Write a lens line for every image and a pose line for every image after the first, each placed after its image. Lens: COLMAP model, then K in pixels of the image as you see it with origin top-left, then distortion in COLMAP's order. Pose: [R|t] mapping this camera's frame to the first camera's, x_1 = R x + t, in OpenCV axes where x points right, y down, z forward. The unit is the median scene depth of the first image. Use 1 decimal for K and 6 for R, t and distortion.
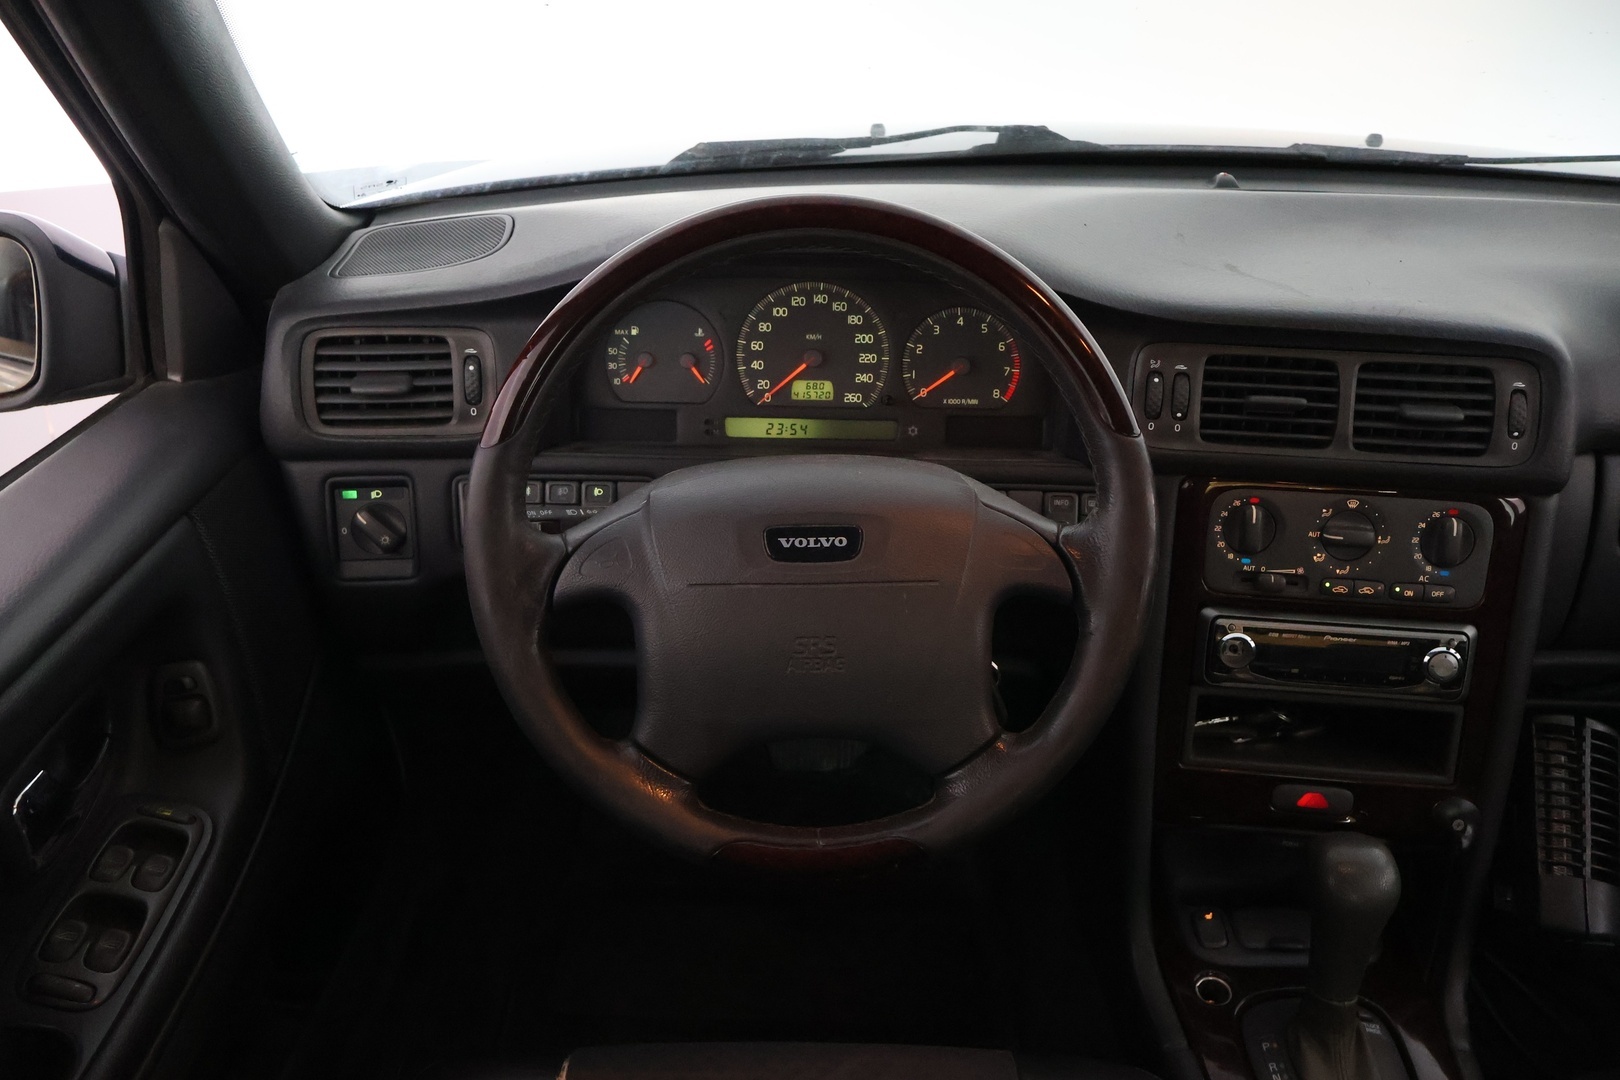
lens RADIAL K [[1312.8, 0, 787.3], [0, 1312.8, 547.8], [0, 0, 1]] dist [-0.038067, 0.009355]
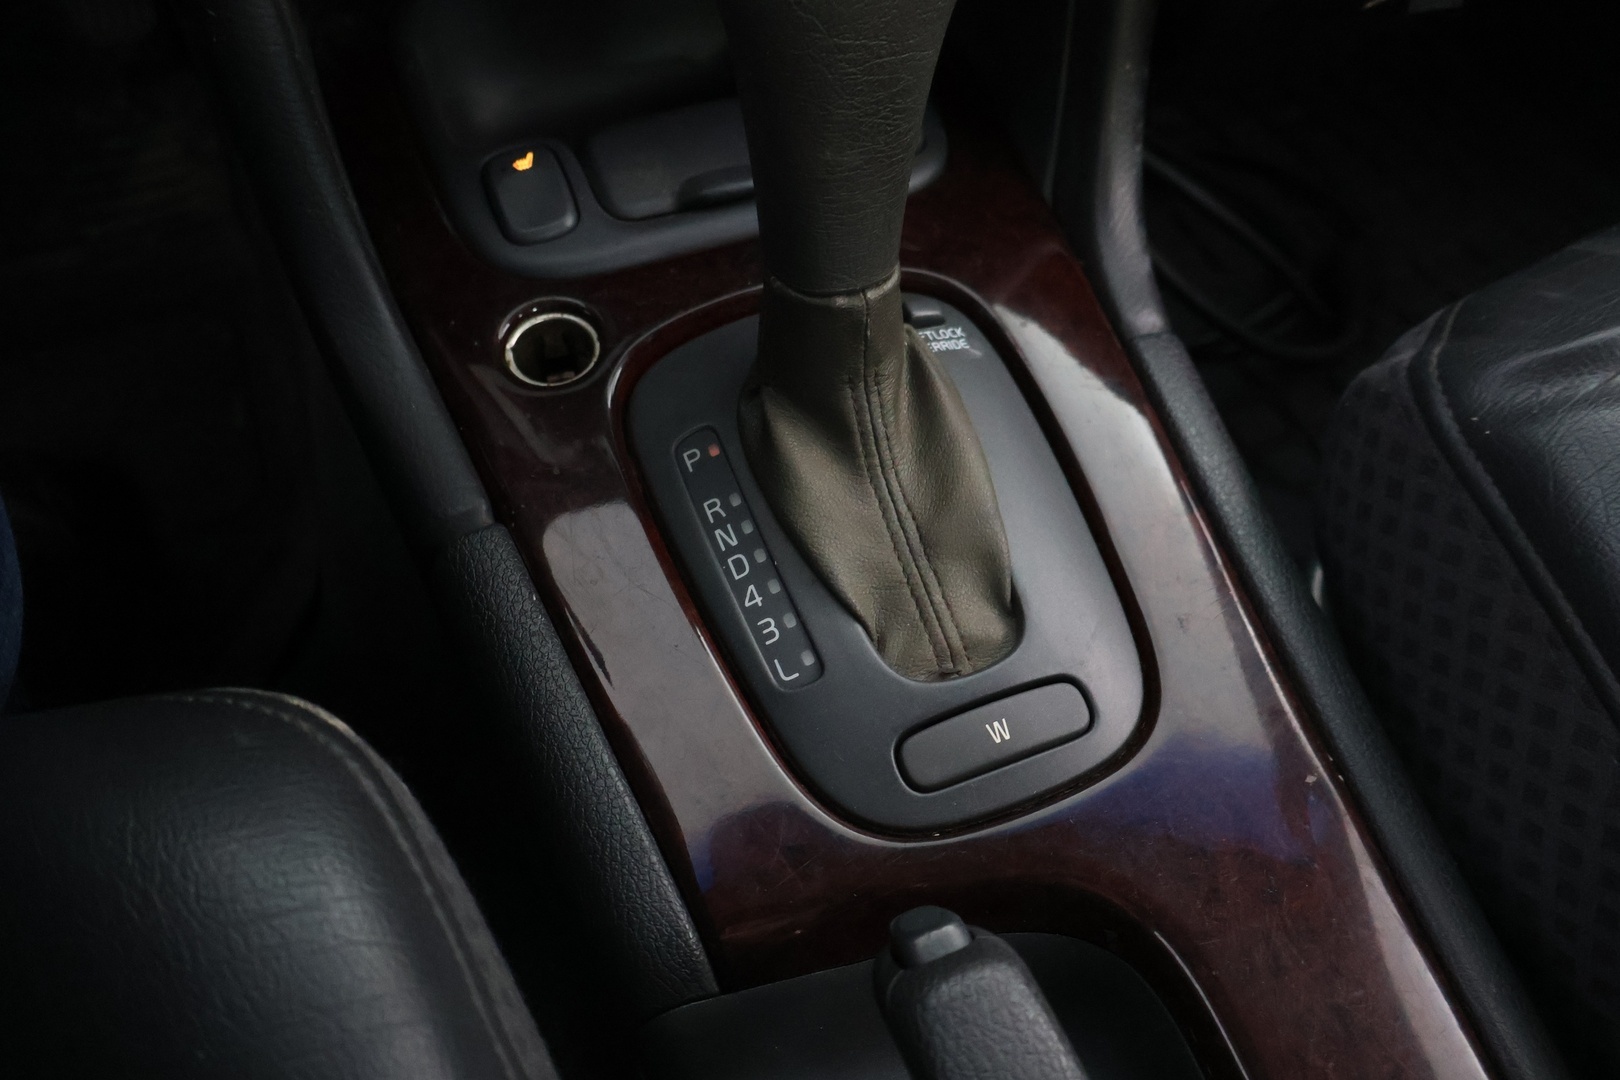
lens RADIAL K [[1348.5, 0, 812.2], [0, 1348.5, 534.5], [0, 0, 1]] dist [-0.015341, 0.006876]
pose [[0.921624, -0.297653, 0.249022, 0.290141], [0.157861, 0.873717, 0.460106, 0.224876], [-0.354526, -0.384735, 0.852227, 0.634951]]
